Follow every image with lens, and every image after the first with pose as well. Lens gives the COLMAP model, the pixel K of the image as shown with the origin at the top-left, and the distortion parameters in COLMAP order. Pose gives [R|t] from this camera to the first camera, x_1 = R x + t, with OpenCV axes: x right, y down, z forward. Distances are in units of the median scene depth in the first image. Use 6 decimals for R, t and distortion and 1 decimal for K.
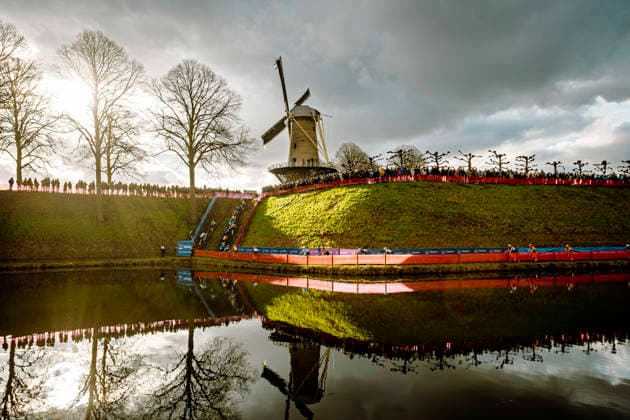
lens RADIAL K [[4691.2, 0, 308.6], [0, 4691.2, 189.0], [0, 0, 1]] dist [1.663582, 0.000000]
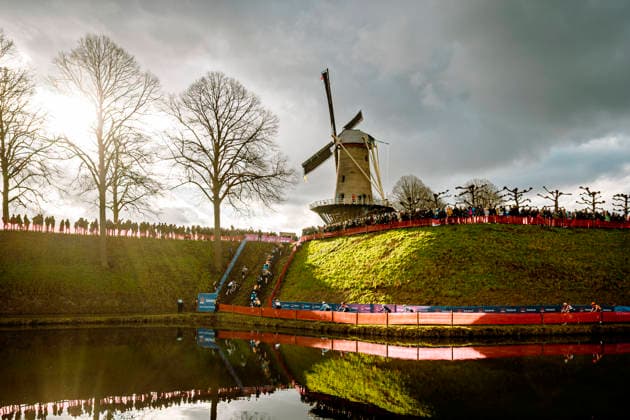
lens RADIAL K [[4691.2, 0, 315.9], [0, 4691.2, 209.9], [0, 0, 1]] dist [1.663582, 0.000000]
pose [[0.999891, 0.011685, -0.009051, -0.000202], [-0.011691, 0.999931, -0.000705, -0.003120], [0.009042, 0.000811, 0.999959, 0.181132]]
